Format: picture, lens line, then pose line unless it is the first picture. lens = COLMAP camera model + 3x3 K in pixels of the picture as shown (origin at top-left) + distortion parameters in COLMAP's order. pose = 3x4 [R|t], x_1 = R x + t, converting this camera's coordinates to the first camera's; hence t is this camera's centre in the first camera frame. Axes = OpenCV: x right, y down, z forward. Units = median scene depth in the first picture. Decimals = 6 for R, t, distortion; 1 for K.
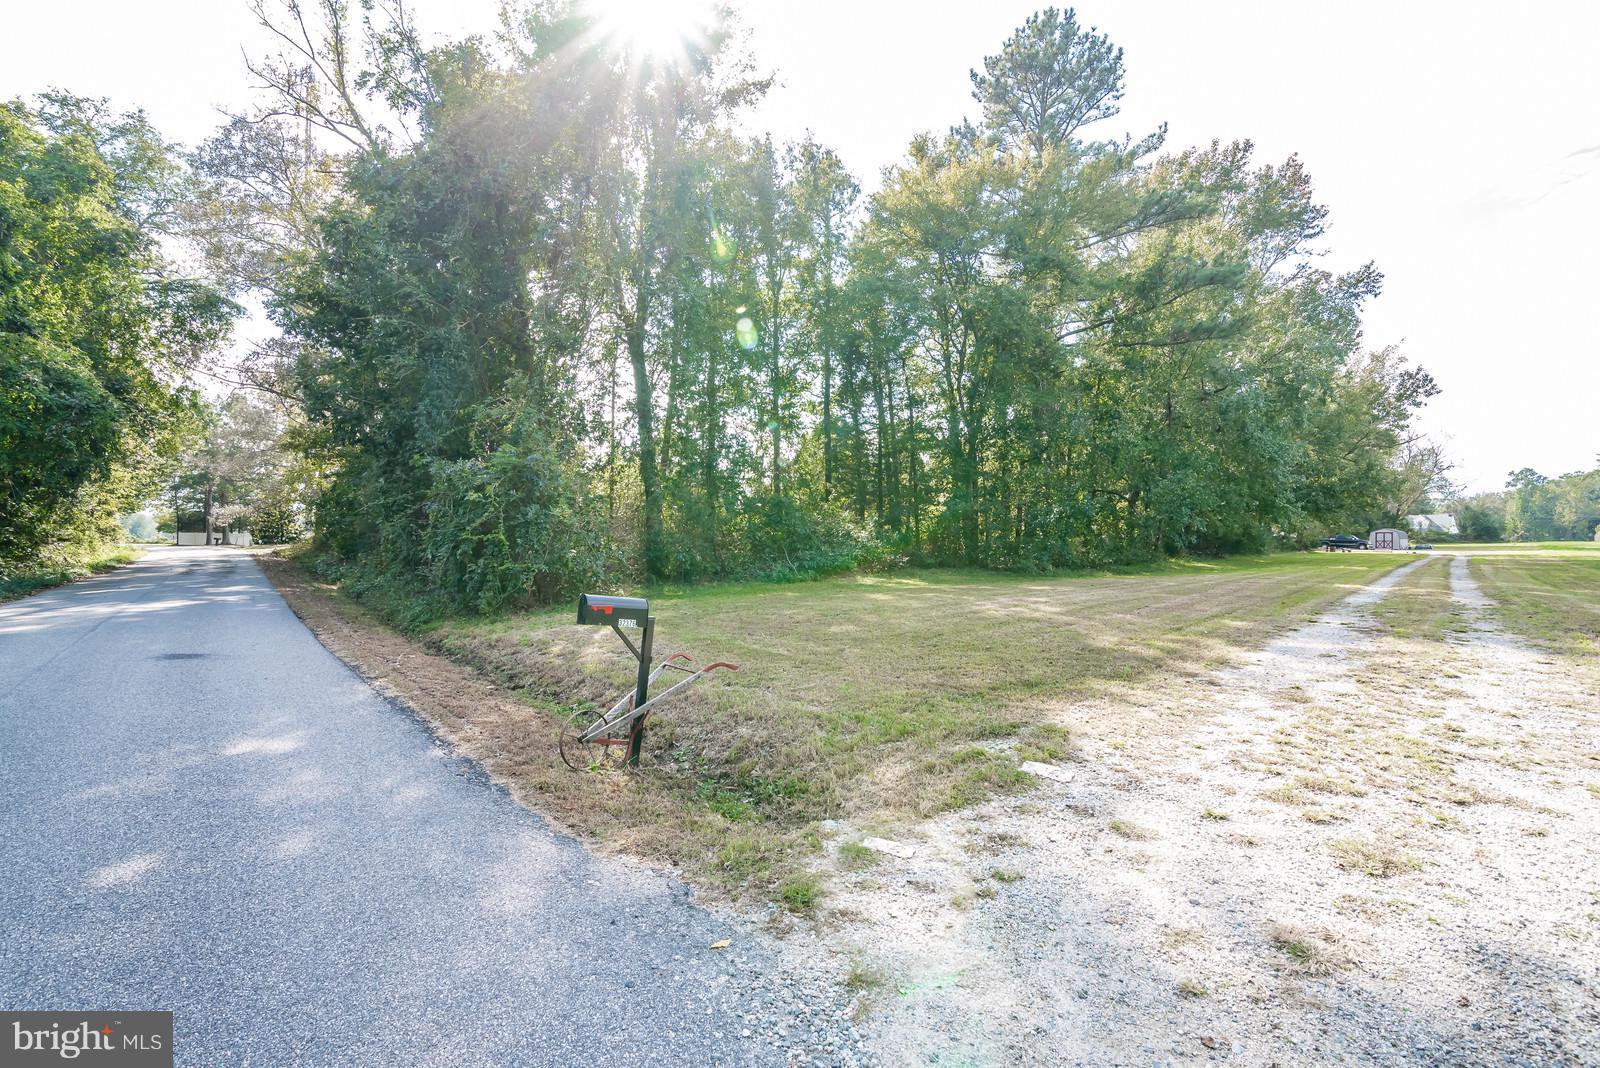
lens RADIAL K [[730.2, 0, 798.6], [0, 730.2, 538.9], [0, 0, 1]] dist [-0.015497, 0.000773]
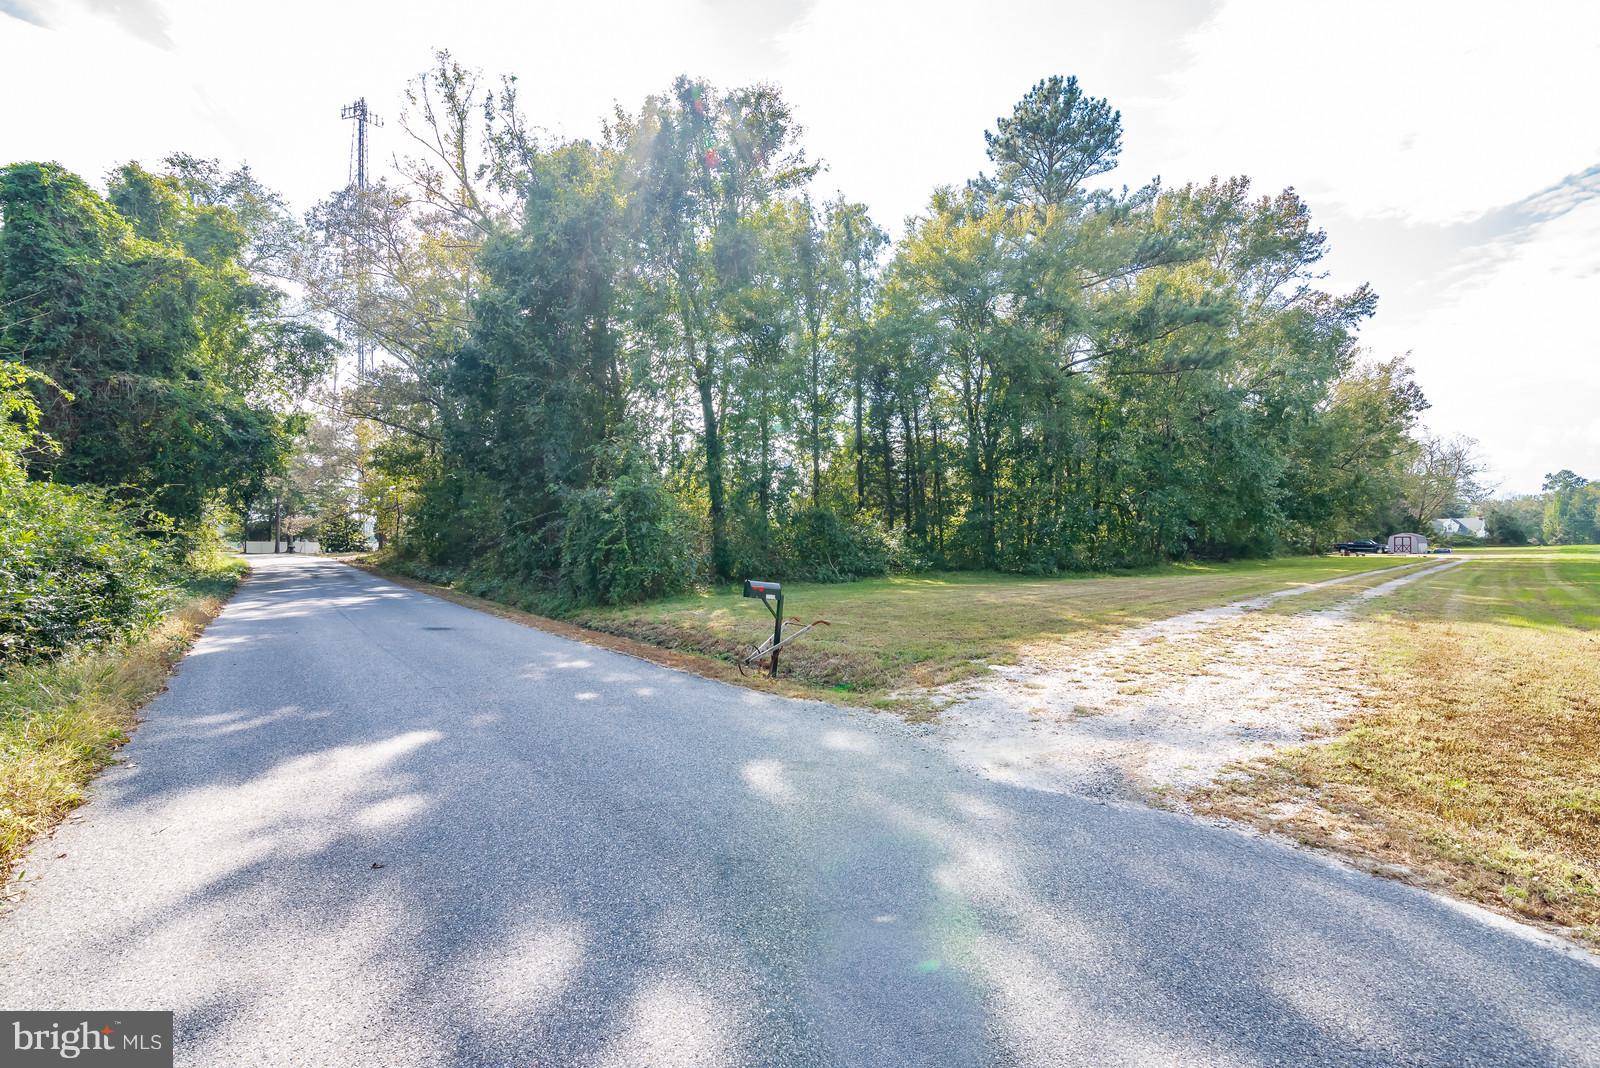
lens RADIAL K [[730.2, 0, 801.7], [0, 730.2, 528.5], [0, 0, 1]] dist [-0.015497, 0.000773]
pose [[0.999521, -0.004498, -0.030608, -0.018155], [0.003799, 0.999732, -0.022852, -0.001668], [0.030702, 0.022725, 0.999270, -0.136480]]
